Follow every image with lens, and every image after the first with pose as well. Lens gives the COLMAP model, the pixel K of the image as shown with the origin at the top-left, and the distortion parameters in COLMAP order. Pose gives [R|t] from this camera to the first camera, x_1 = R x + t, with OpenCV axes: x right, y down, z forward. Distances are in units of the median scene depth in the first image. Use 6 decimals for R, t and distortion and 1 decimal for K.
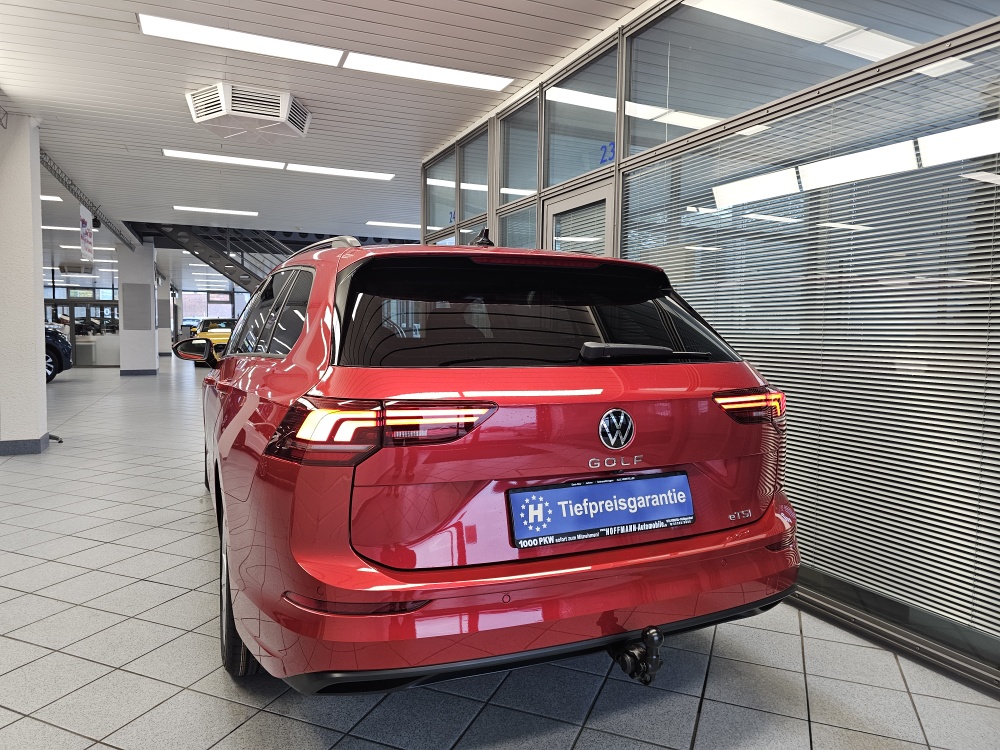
lens RADIAL K [[677.8, 0, 510.5], [0, 677.8, 377.0], [0, 0, 1]] dist [0.052761, -0.000050]
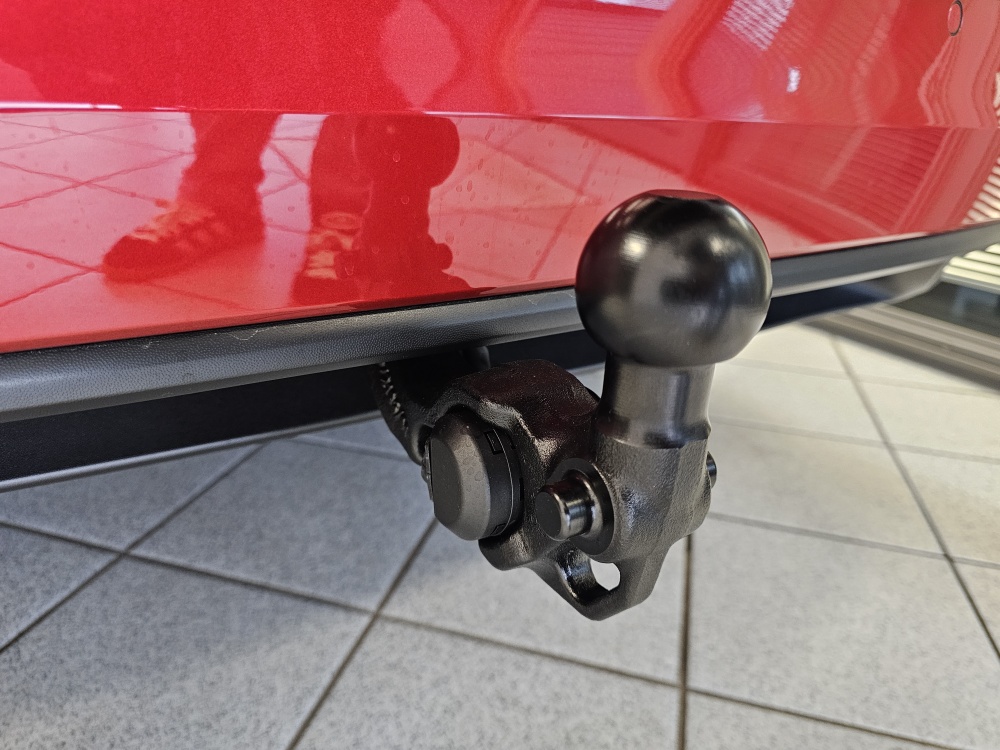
lens RADIAL K [[686.0, 0, 494.0], [0, 686.0, 371.0], [0, 0, 1]] dist [0.064166, -0.081047]
pose [[0.994358, -0.011691, 0.105428, 0.129258], [-0.021609, 0.950739, 0.309239, 0.282104], [-0.103850, -0.309772, 0.945122, 0.702399]]
